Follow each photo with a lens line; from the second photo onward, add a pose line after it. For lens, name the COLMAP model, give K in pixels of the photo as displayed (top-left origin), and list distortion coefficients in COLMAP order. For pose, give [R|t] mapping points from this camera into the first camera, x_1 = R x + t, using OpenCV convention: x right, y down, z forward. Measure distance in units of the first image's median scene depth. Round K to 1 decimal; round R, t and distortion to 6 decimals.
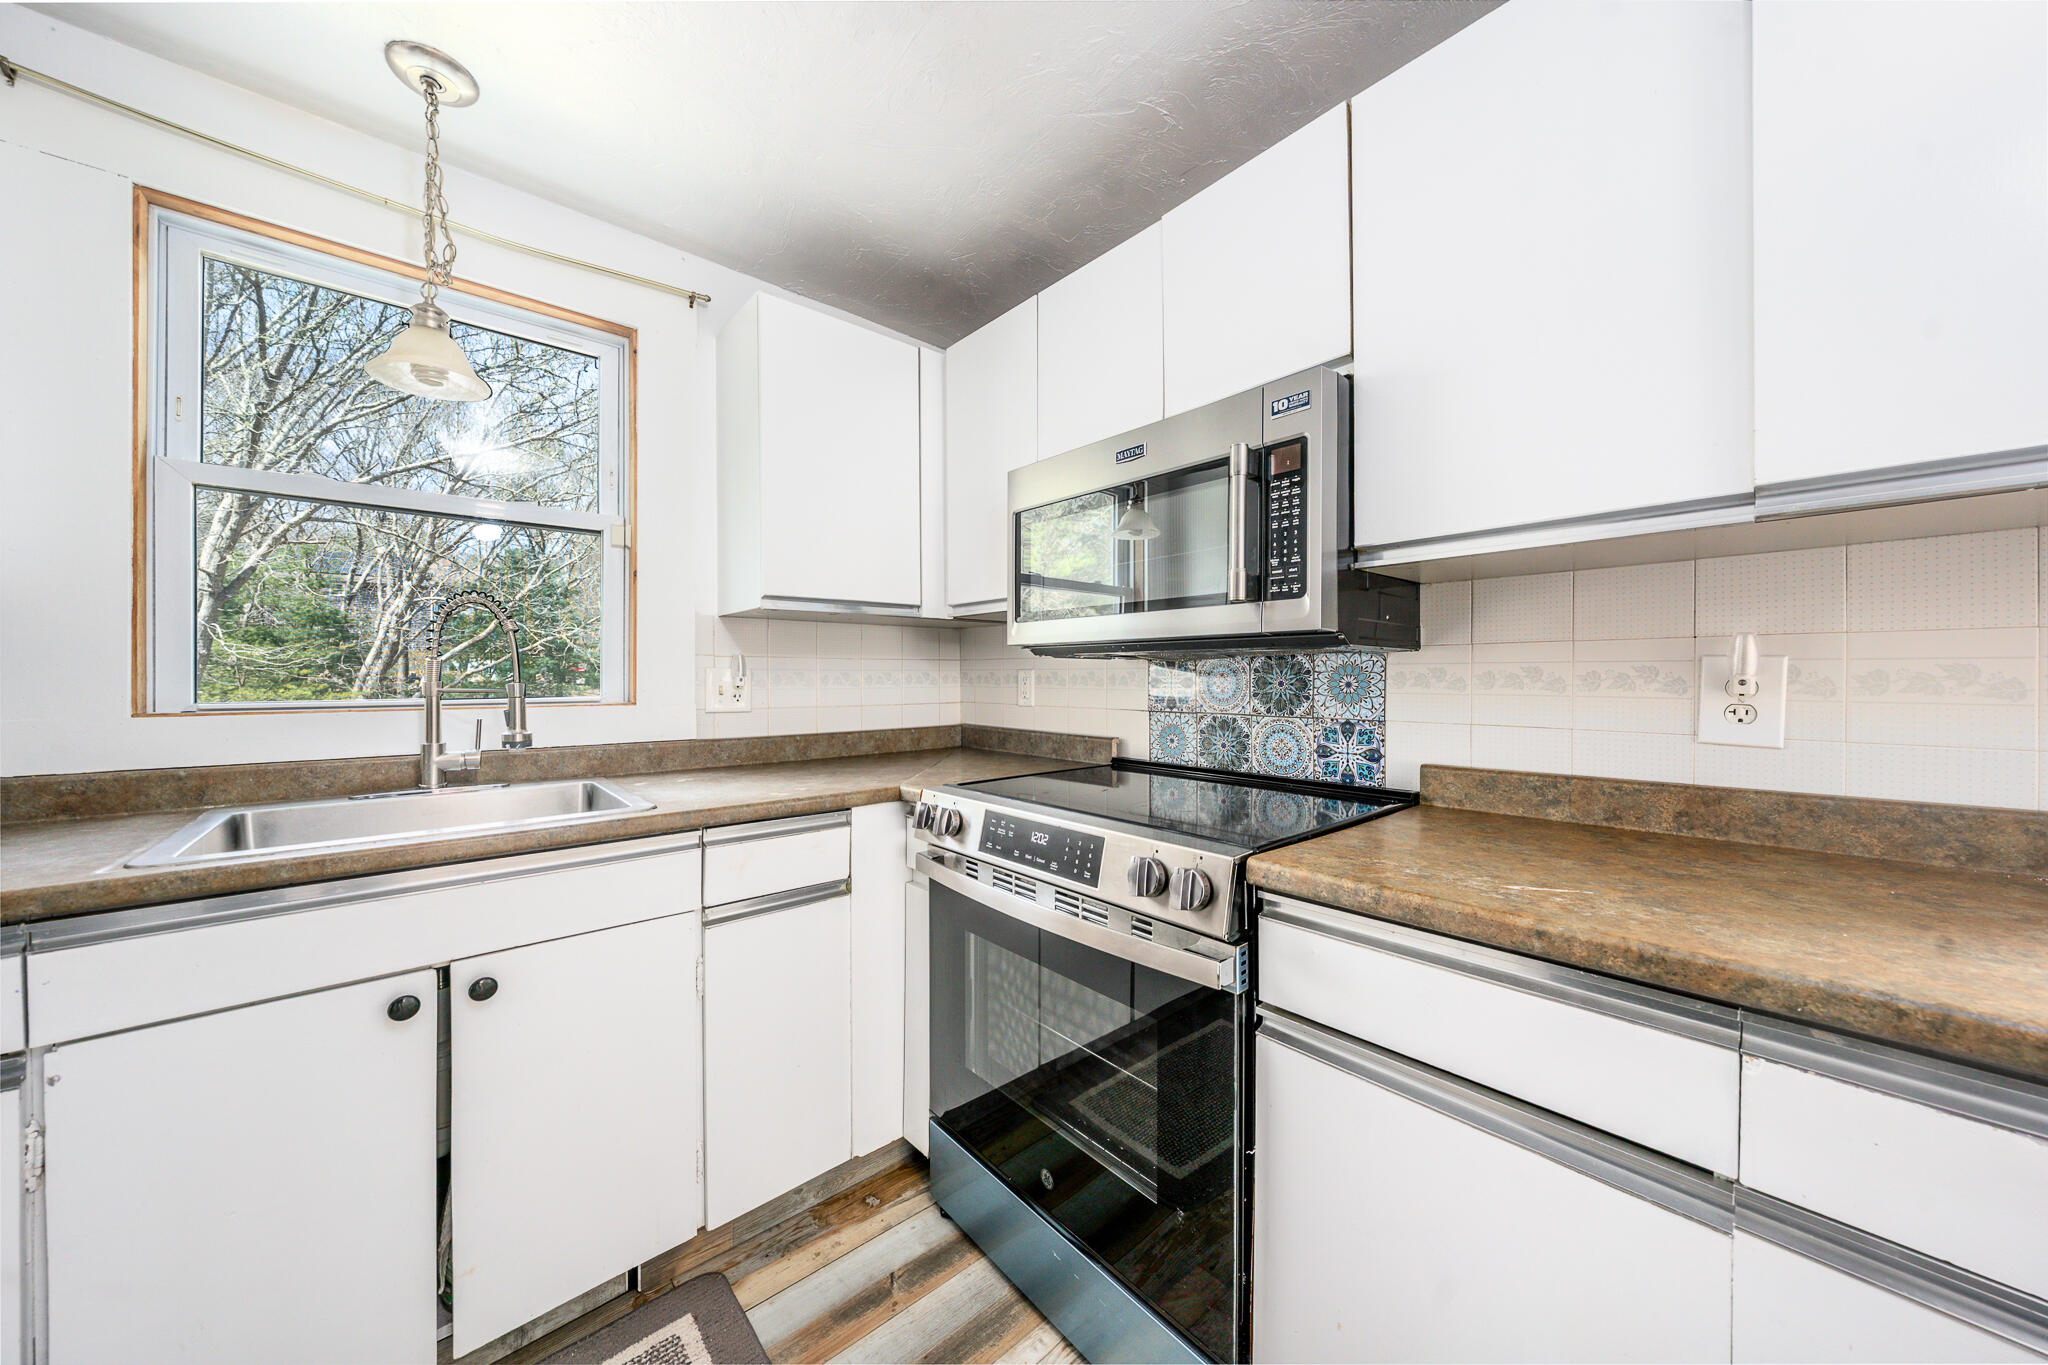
lens RADIAL K [[693.8, 0, 1022.3], [0, 693.8, 680.7], [0, 0, 1]] dist [-0.003401, 0.000101]
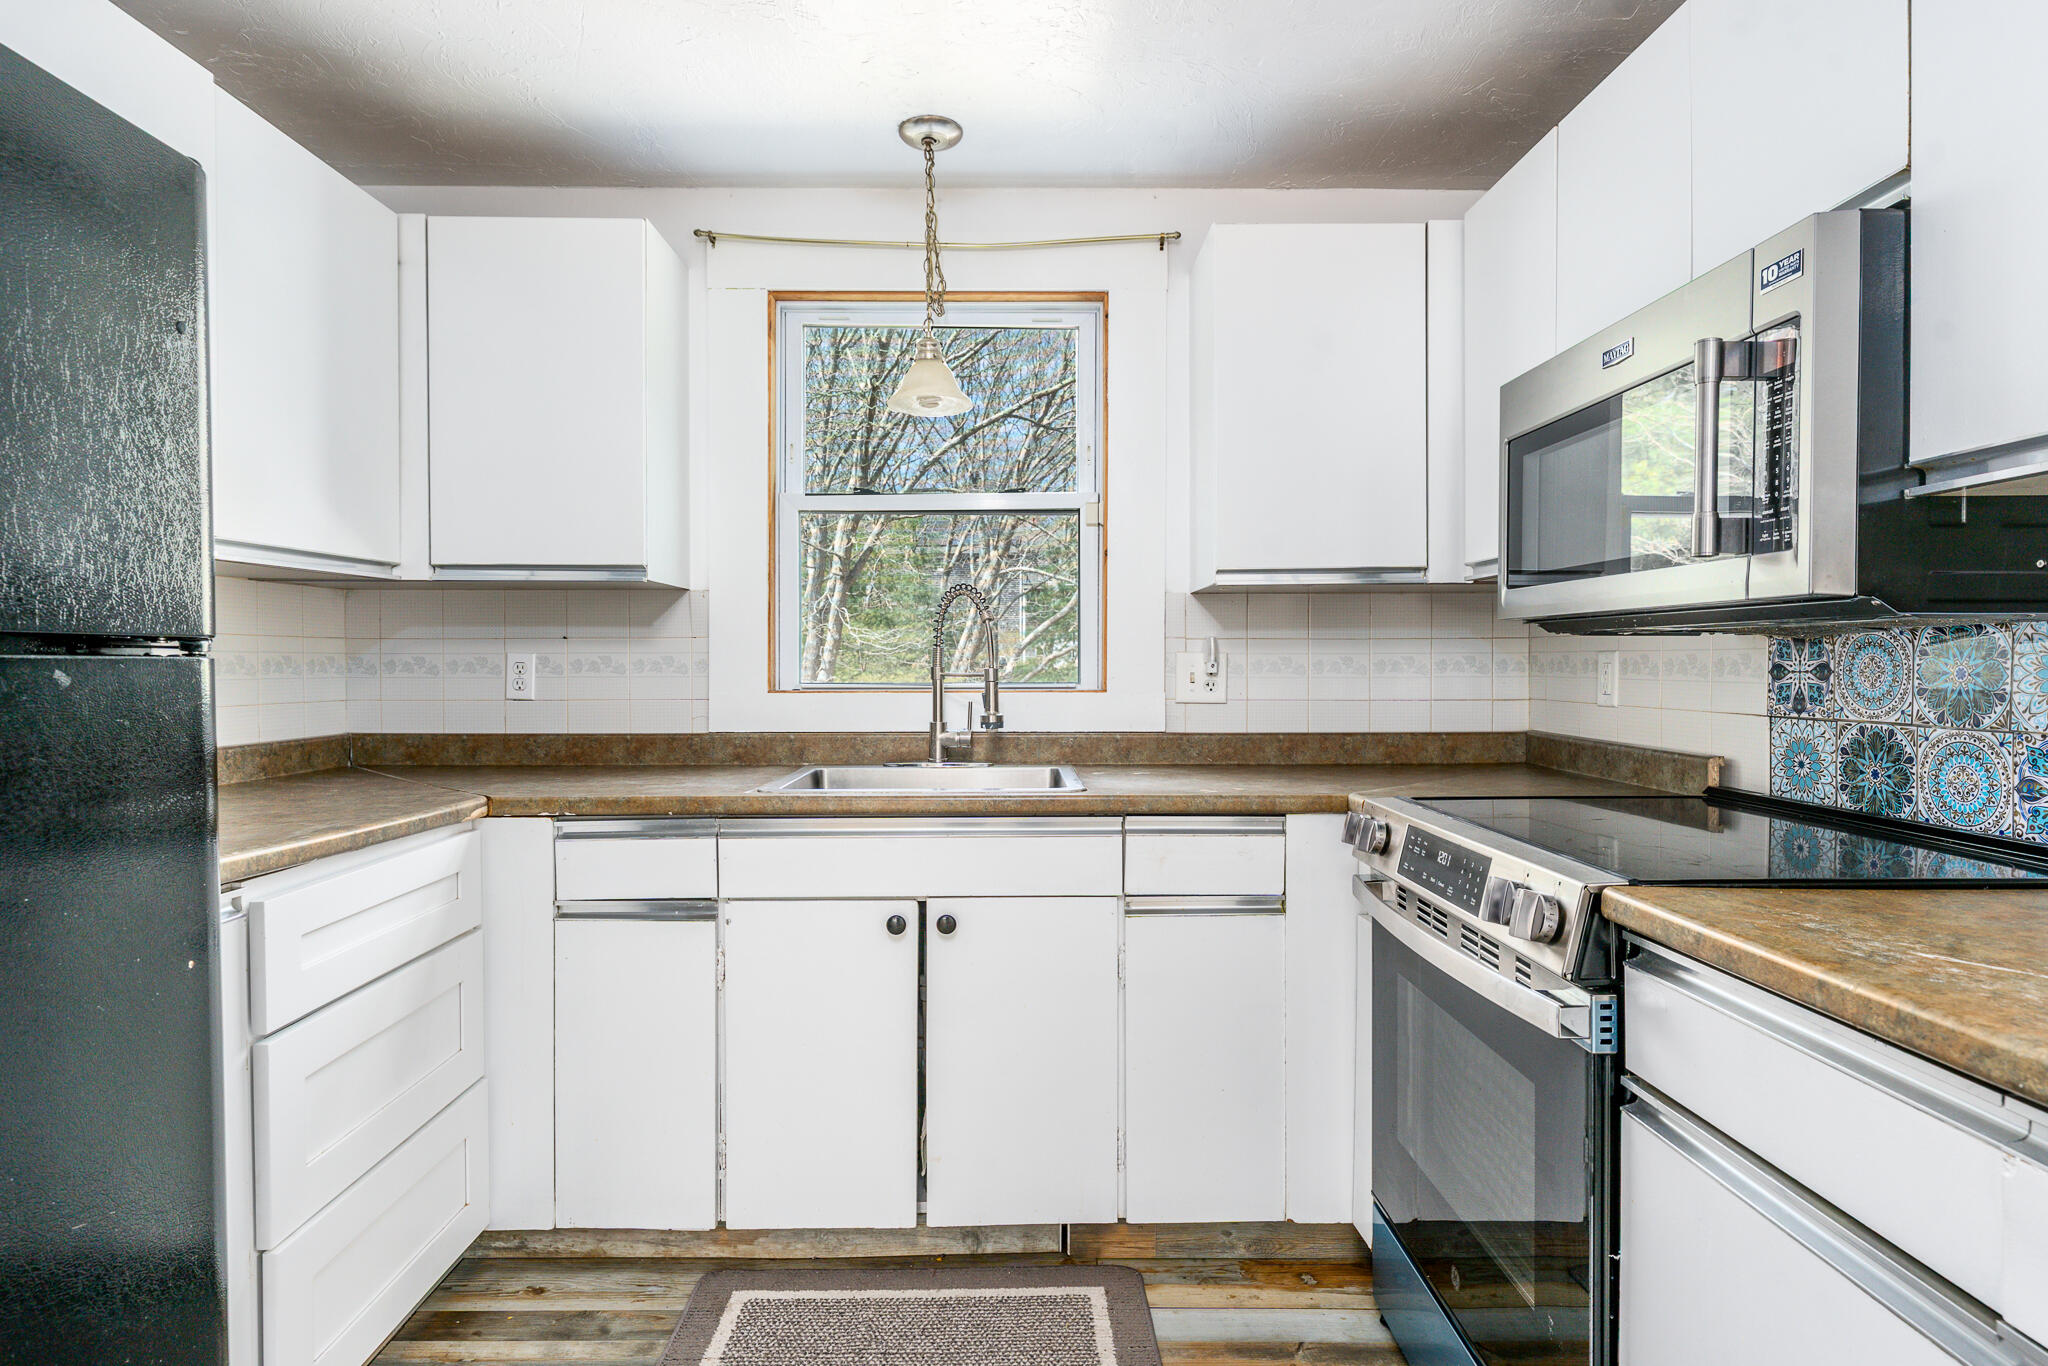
lens RADIAL K [[1083.3, 0, 1023.5], [0, 1083.3, 681.3], [0, 0, 1]] dist [0.008428, -0.000568]
pose [[0.764000, 0.011220, -0.645118, 0.383373], [-0.003119, 0.999901, 0.013697, 0.000578], [0.645208, -0.008452, 0.763960, -0.247700]]
